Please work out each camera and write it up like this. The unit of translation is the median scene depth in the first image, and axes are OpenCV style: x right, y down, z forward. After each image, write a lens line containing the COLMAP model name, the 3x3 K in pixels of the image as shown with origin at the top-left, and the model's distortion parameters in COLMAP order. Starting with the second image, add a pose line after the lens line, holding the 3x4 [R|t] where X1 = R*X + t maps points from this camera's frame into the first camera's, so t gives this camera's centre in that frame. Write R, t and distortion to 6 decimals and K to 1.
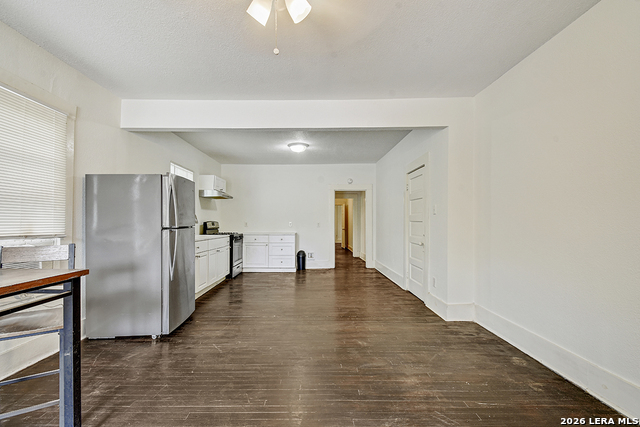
lens RADIAL K [[284.5, 0, 311.1], [0, 284.5, 217.9], [0, 0, 1]] dist [0.003123, -0.000225]
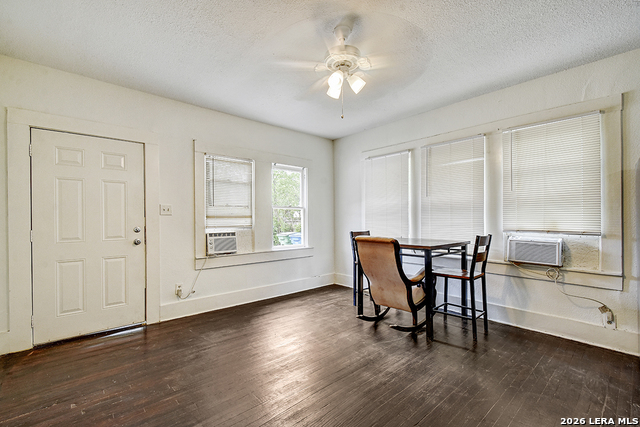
lens RADIAL K [[275.8, 0, 308.8], [0, 275.8, 218.6], [0, 0, 1]] dist [-0.000458, -0.000175]
pose [[-0.765849, 0.004119, -0.643008, 0.243170], [0.013396, 0.999865, -0.009550, 0.001450], [0.642881, -0.015928, -0.765800, 0.480584]]
